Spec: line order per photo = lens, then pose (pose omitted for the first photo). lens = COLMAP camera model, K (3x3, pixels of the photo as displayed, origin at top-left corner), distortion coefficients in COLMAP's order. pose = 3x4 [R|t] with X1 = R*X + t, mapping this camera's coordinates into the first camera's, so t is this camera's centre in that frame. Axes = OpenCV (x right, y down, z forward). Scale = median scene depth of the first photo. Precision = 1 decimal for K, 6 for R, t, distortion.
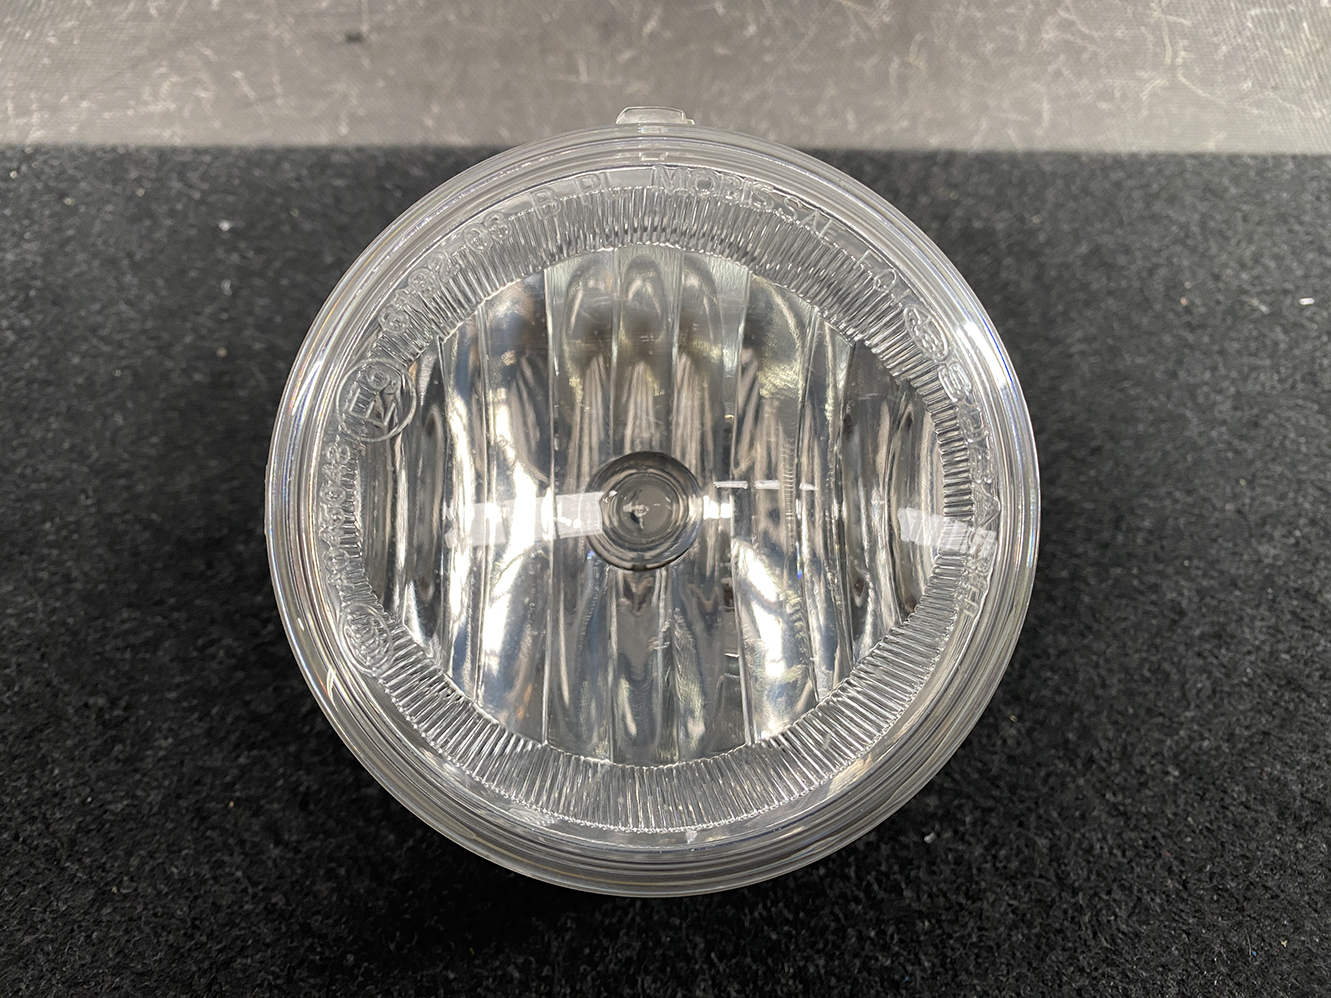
lens RADIAL K [[1066.9, 0, 640.2], [0, 1066.9, 483.3], [0, 0, 1]] dist [-0.043241, 0.034689]
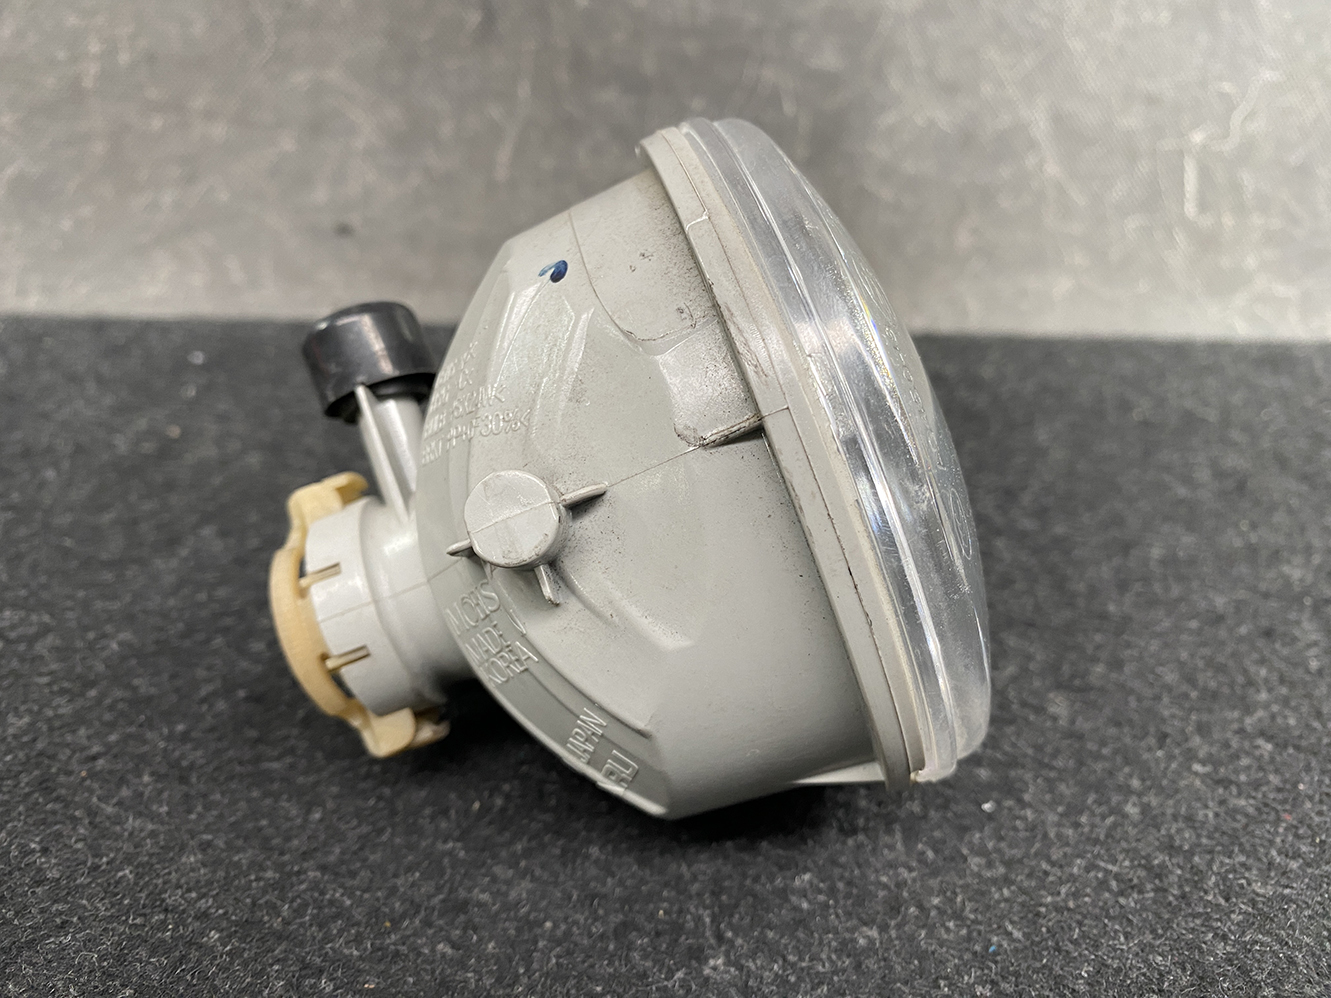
lens RADIAL K [[1066.9, 0, 651.7], [0, 1066.9, 474.7], [0, 0, 1]] dist [-0.043241, 0.034689]
pose [[0.998678, -0.016162, 0.048803, -0.007377], [0.038137, 0.869503, -0.492454, 0.362965], [-0.034475, 0.493664, 0.868969, 0.150117]]
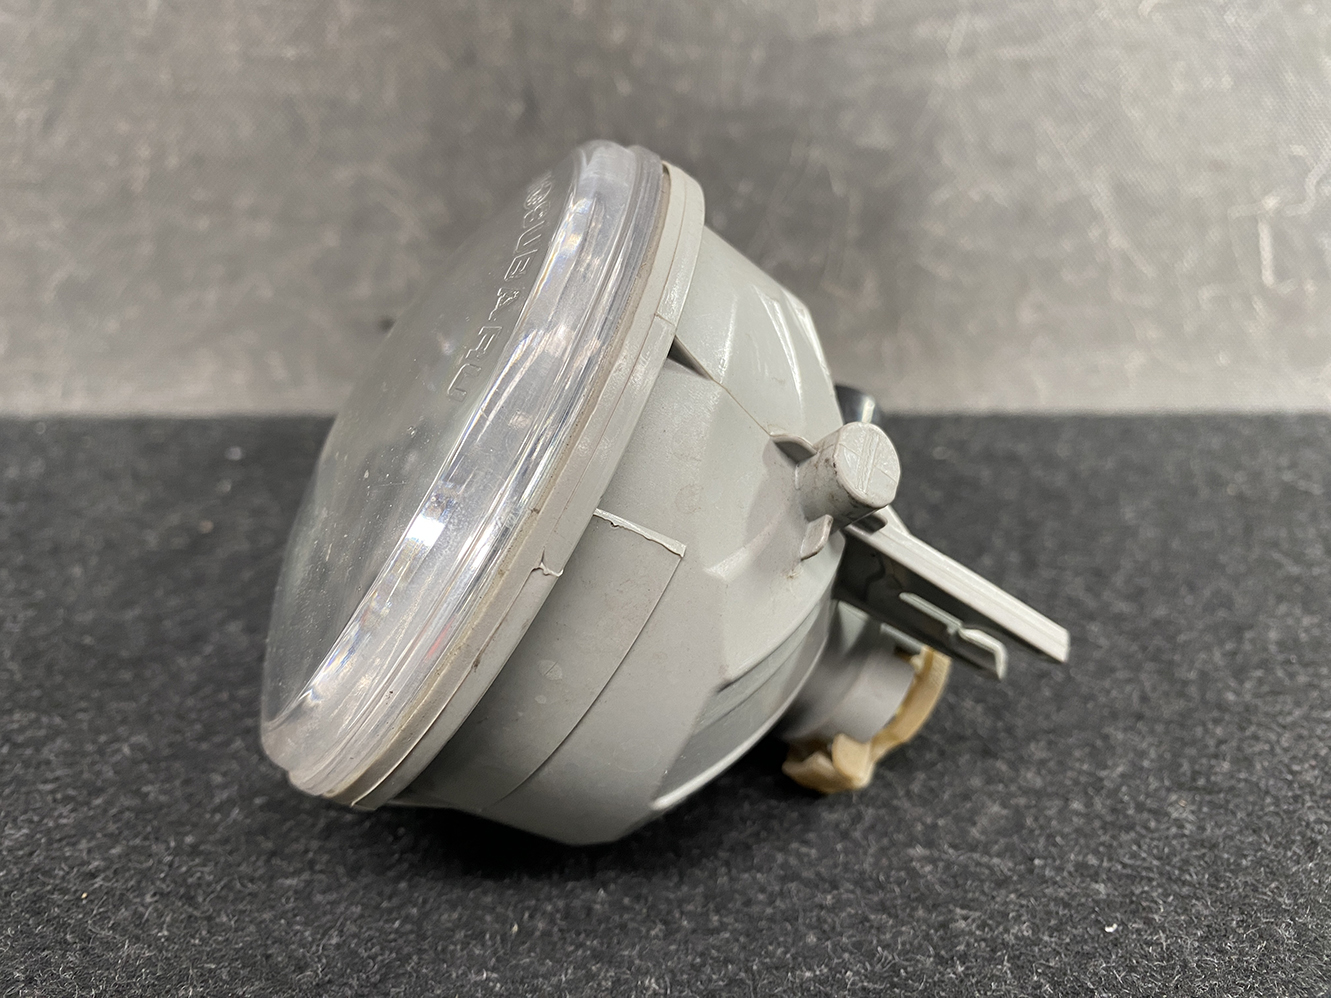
lens RADIAL K [[1066.9, 0, 644.0], [0, 1066.9, 474.1], [0, 0, 1]] dist [-0.043241, 0.034689]
pose [[0.999382, -0.034757, -0.005274, -0.005931], [0.025133, 0.811286, -0.584108, 0.352072], [0.024581, 0.583615, 0.811659, 0.208614]]
